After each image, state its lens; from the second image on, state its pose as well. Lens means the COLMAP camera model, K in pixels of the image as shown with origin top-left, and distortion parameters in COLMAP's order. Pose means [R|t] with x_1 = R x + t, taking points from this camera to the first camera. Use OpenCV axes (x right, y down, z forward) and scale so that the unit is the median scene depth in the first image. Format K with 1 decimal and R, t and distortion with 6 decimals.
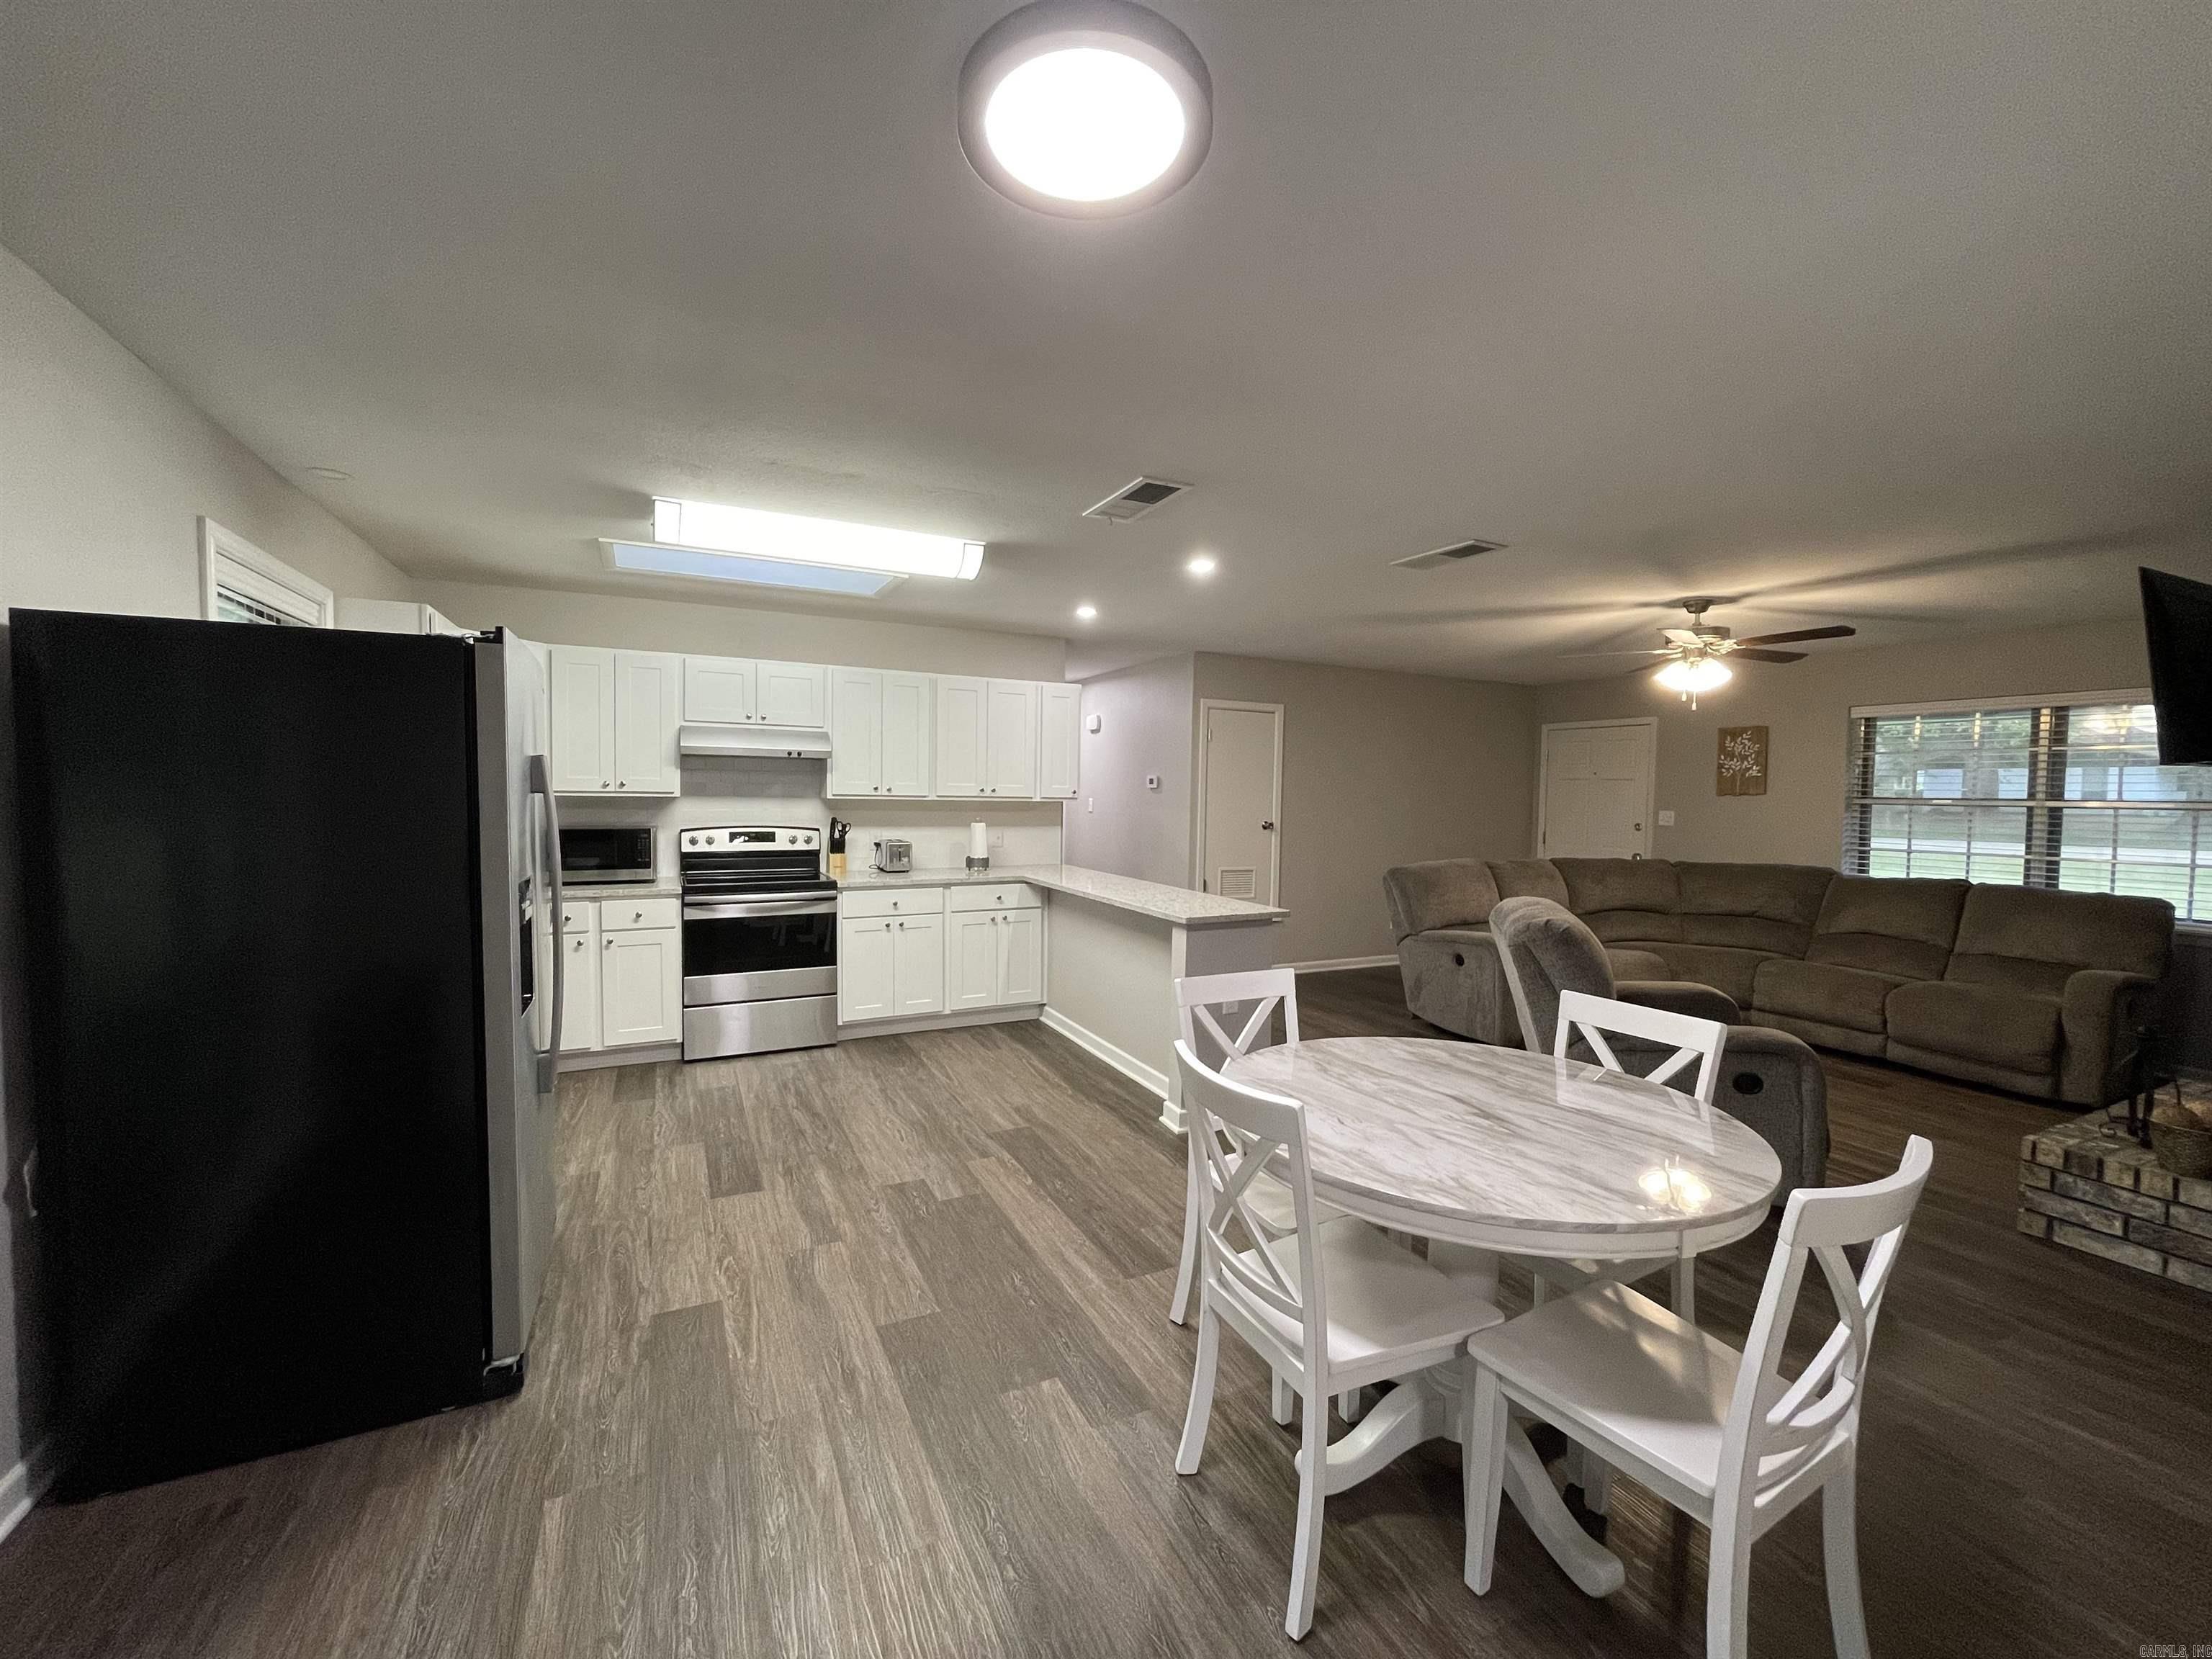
lens RADIAL K [[893.2, 0, 1094.9], [0, 893.2, 829.9], [0, 0, 1]] dist [-0.003682, 0.000770]
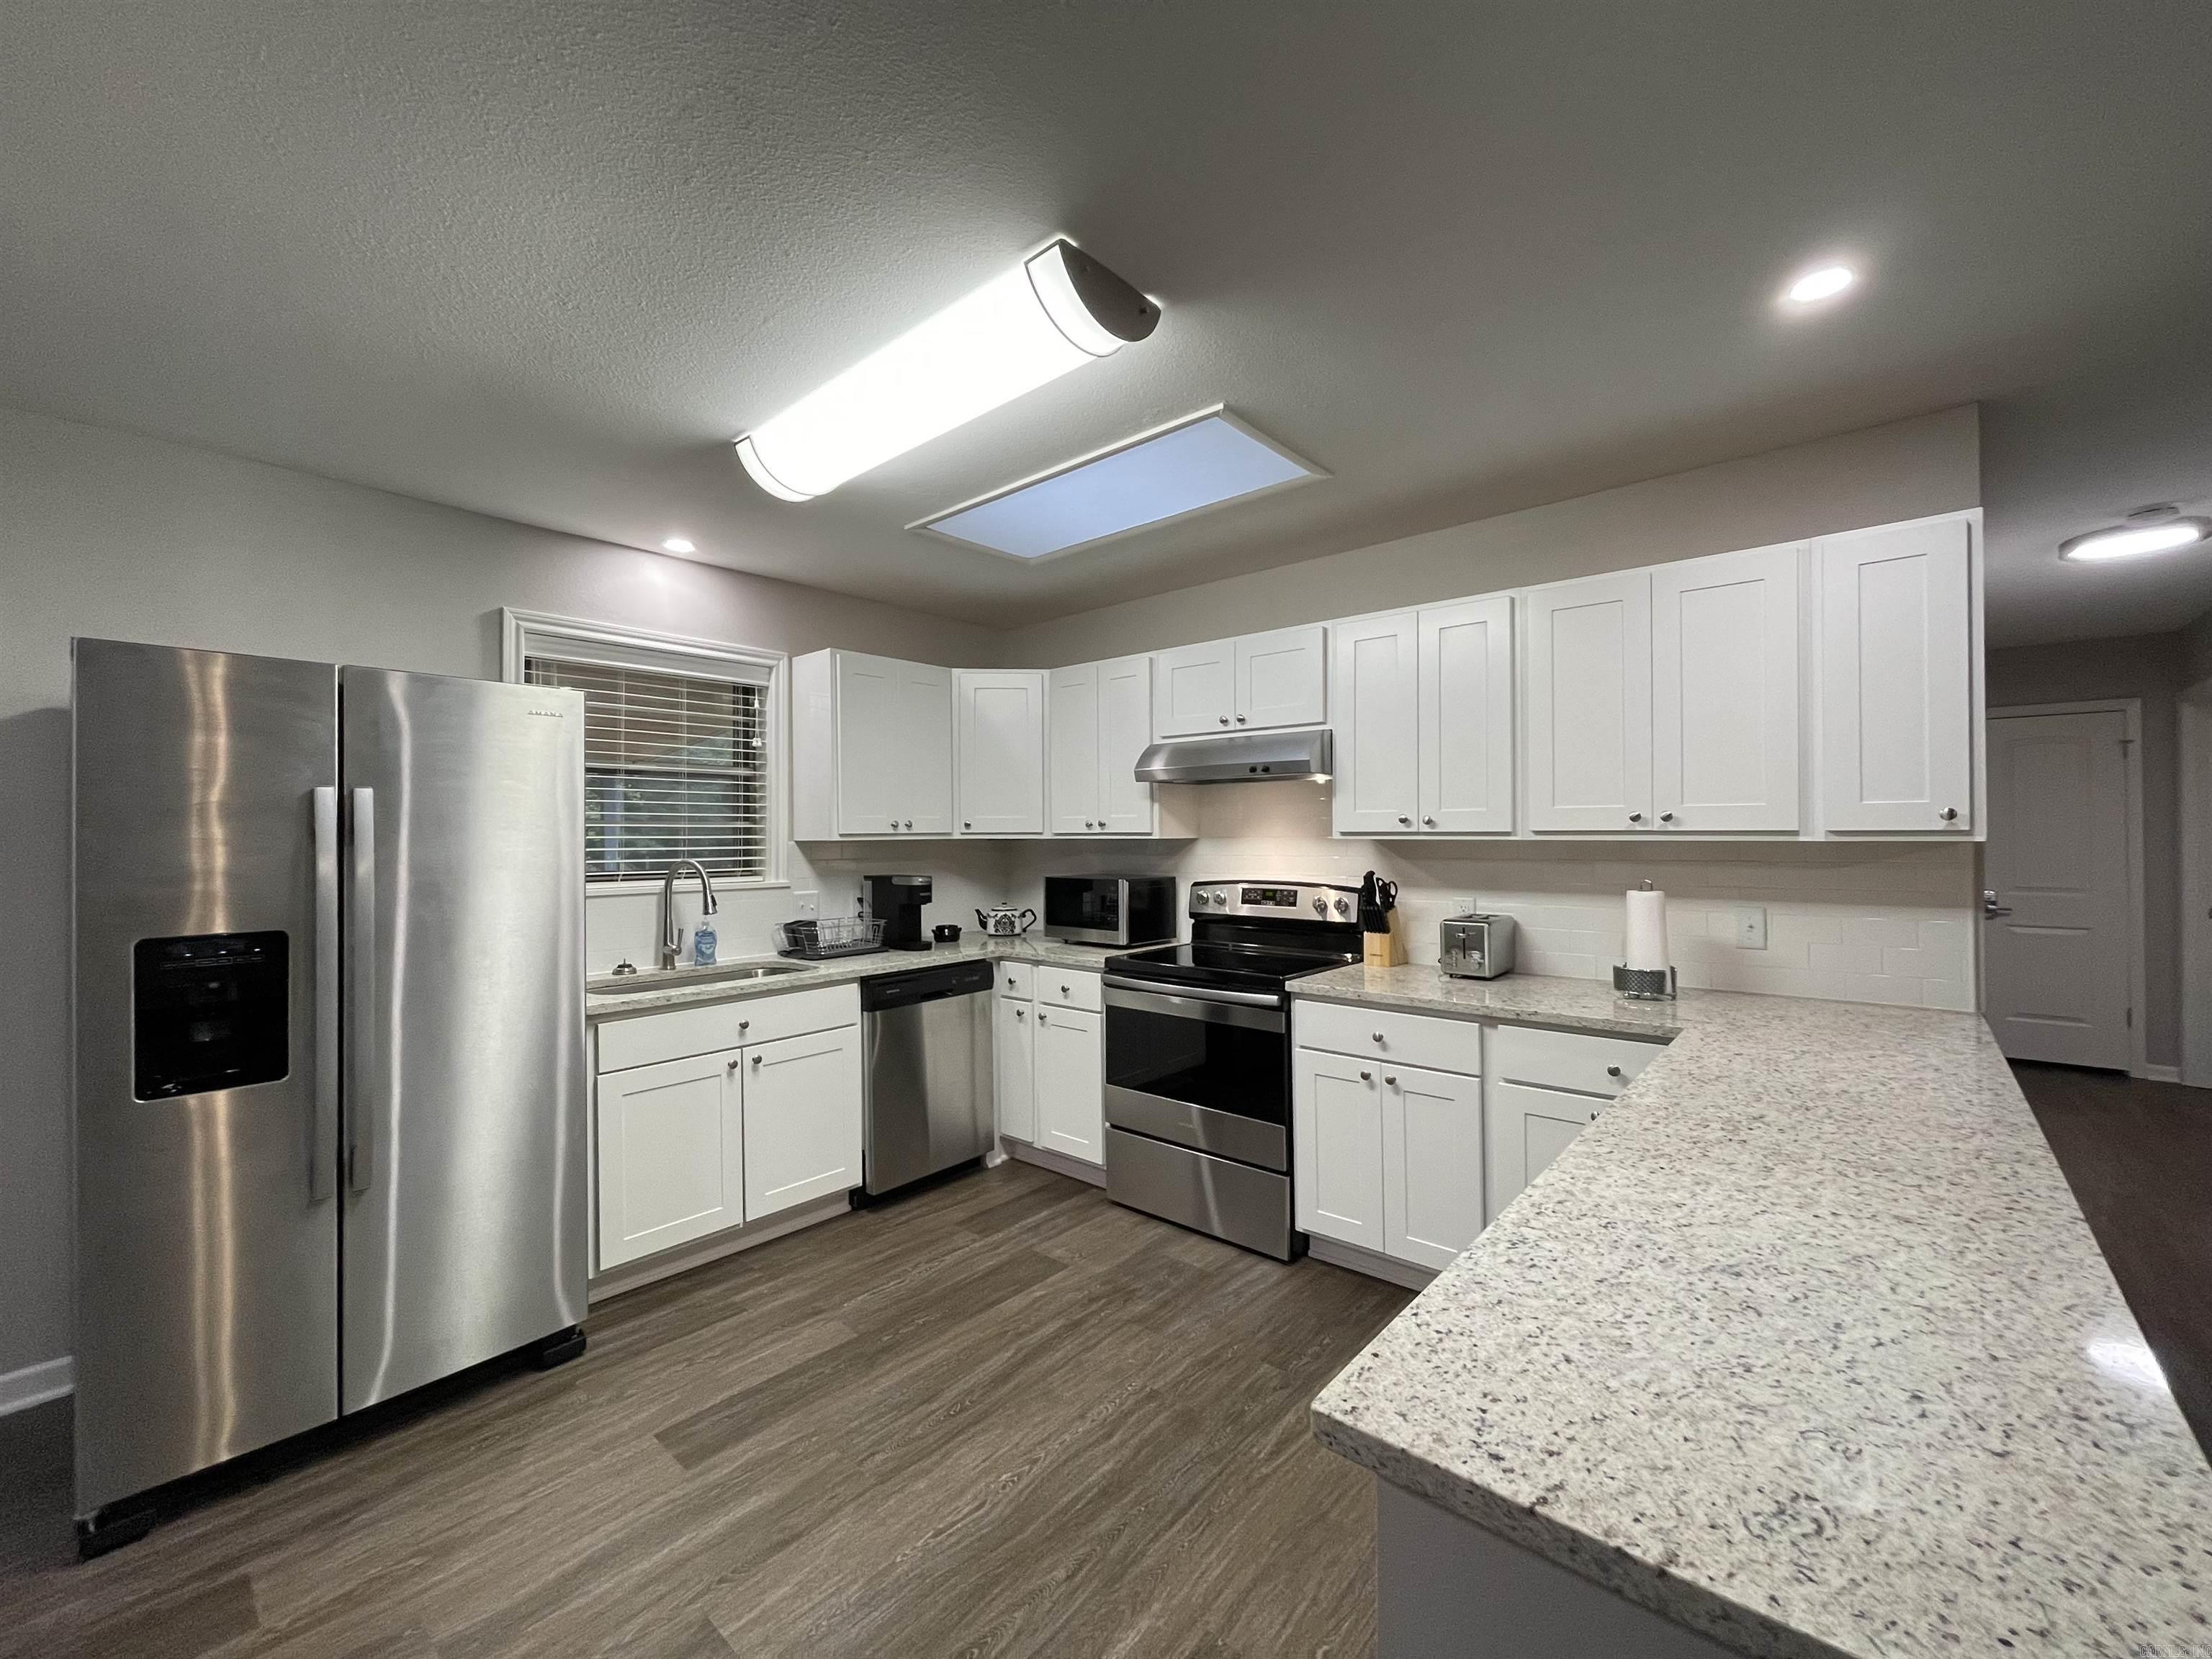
lens RADIAL K [[893.2, 0, 1094.9], [0, 893.2, 829.9], [0, 0, 1]] dist [-0.003682, 0.000770]
pose [[0.368612, -0.020074, -0.929366, 0.207112], [-0.022342, 0.999287, -0.030446, -0.020648], [0.929315, 0.031987, 0.367901, 0.650591]]
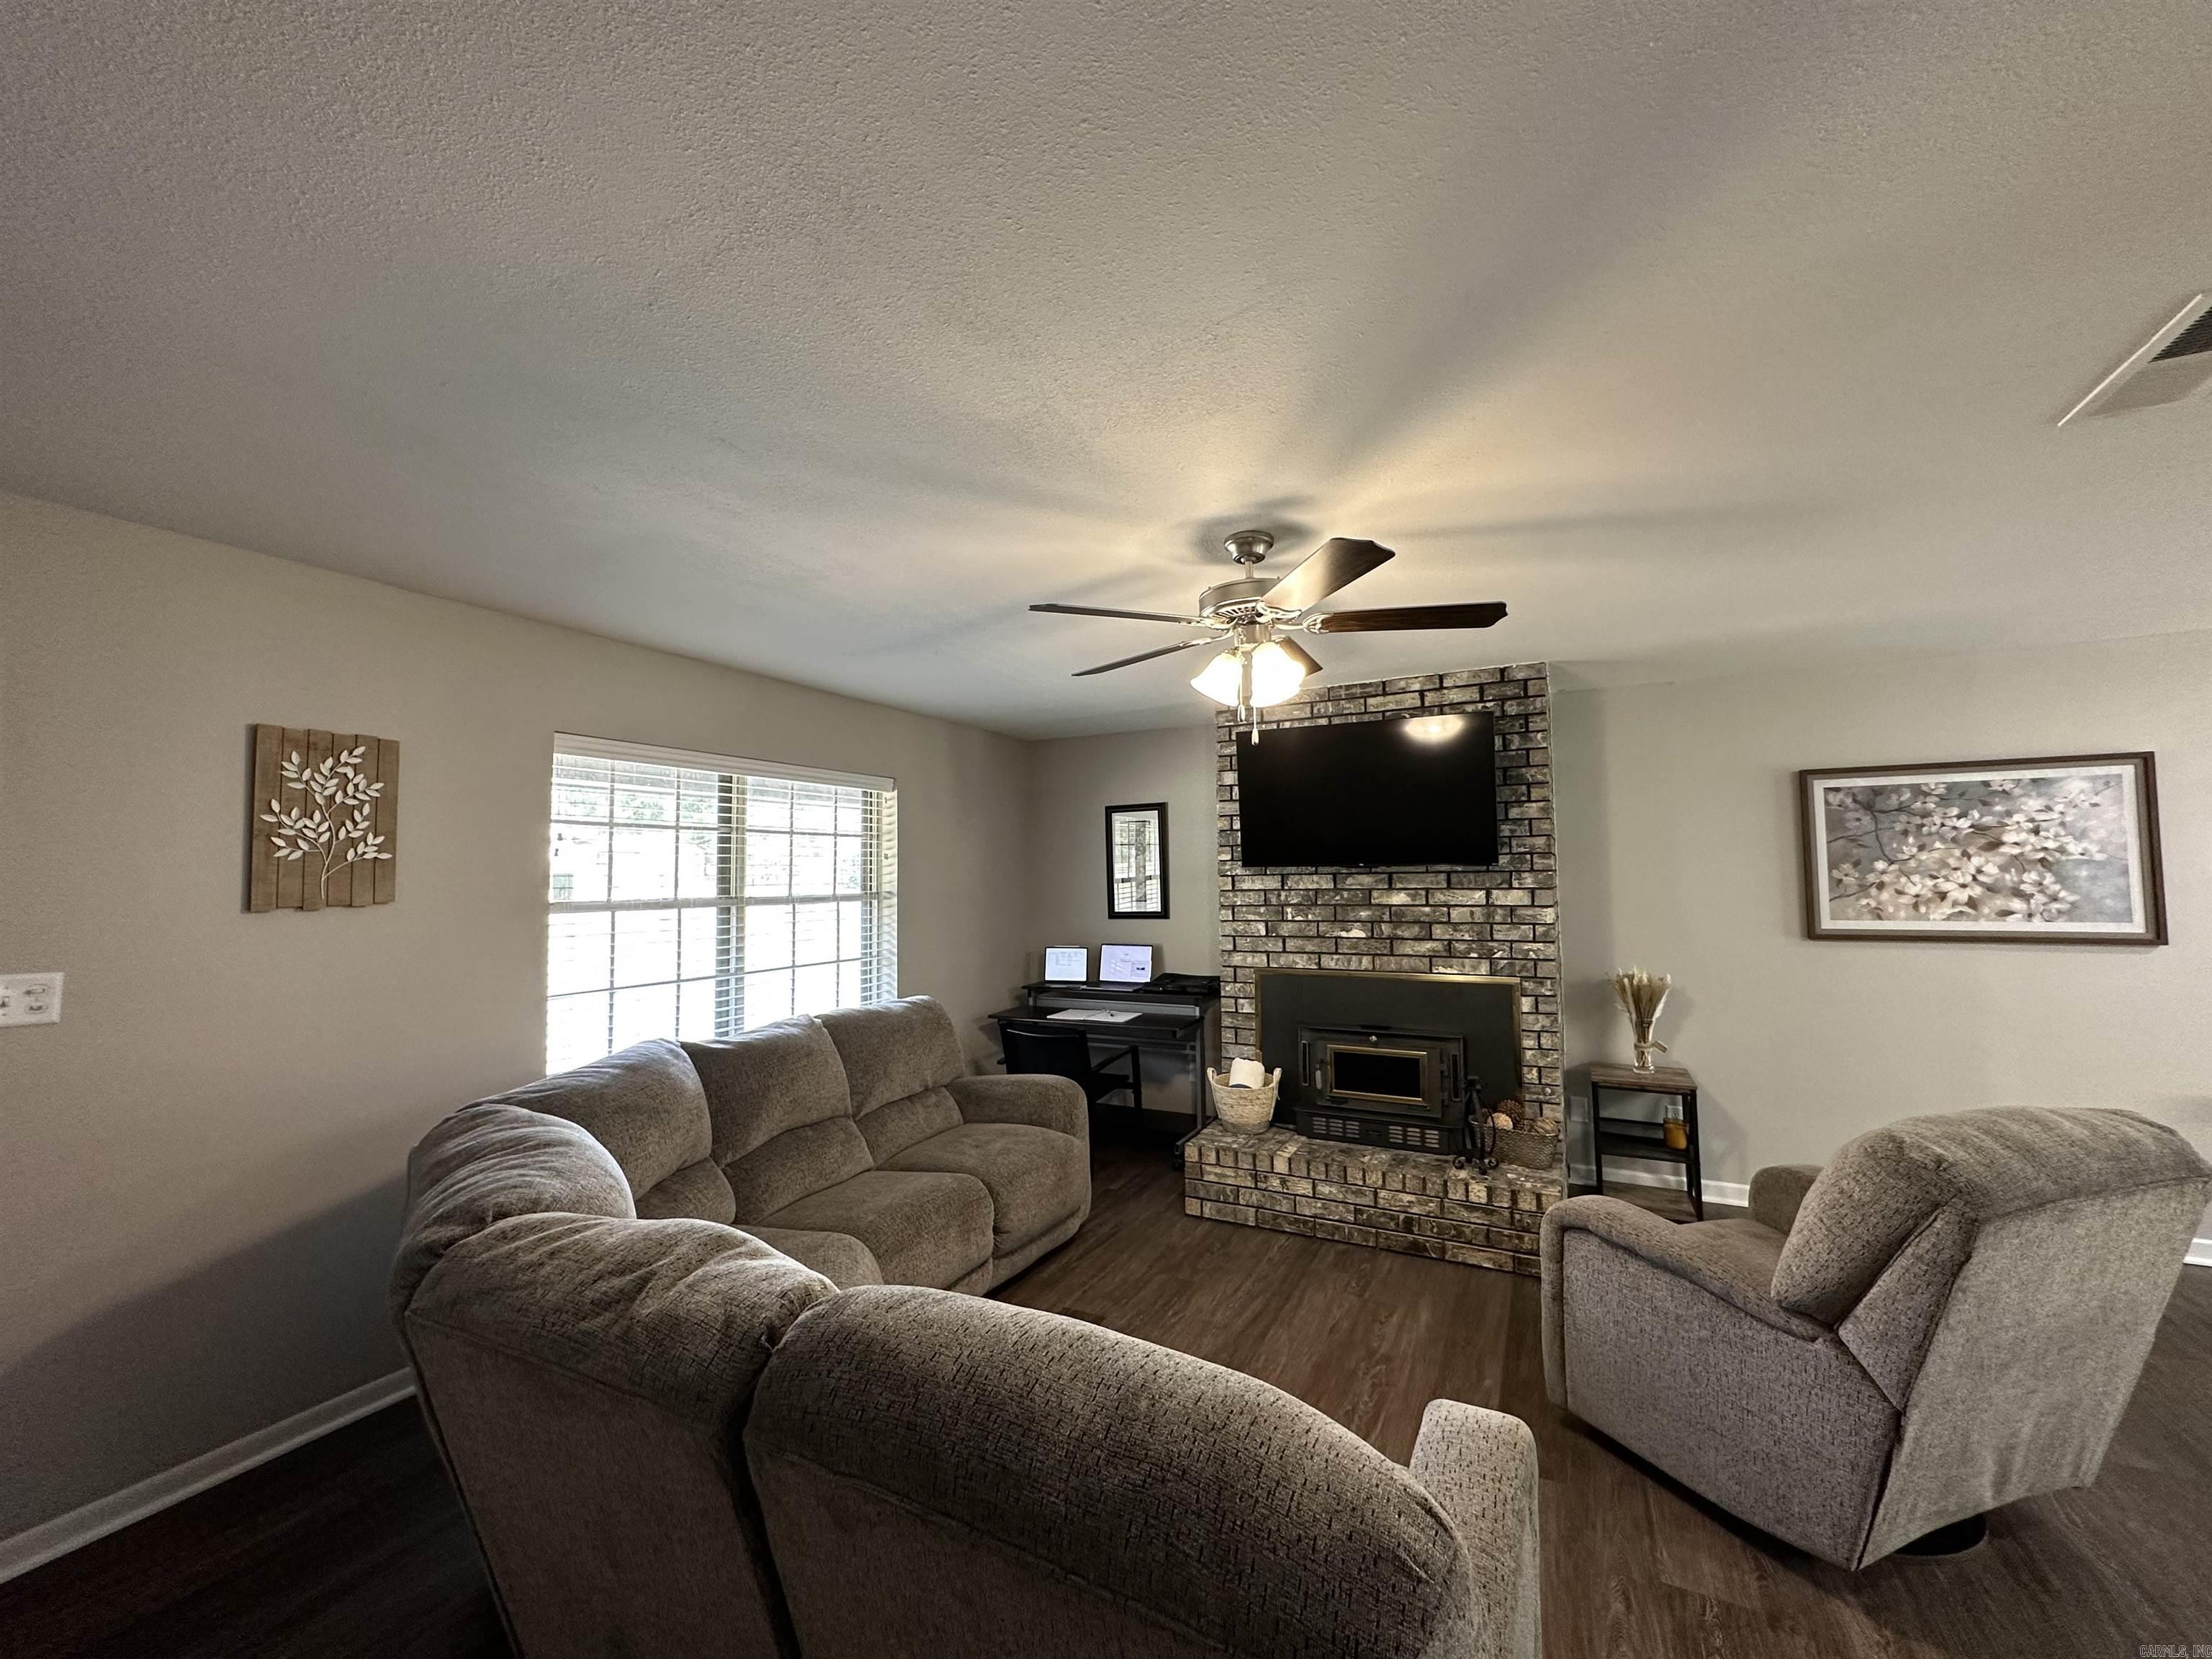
lens RADIAL K [[885.7, 0, 1106.0], [0, 885.7, 829.5], [0, 0, 1]] dist [-0.000669, -0.000242]
pose [[-0.581869, 0.032727, 0.812624, 0.281954], [0.035343, 0.999264, -0.014937, -0.074574], [-0.812514, 0.020029, -0.582597, 1.286770]]
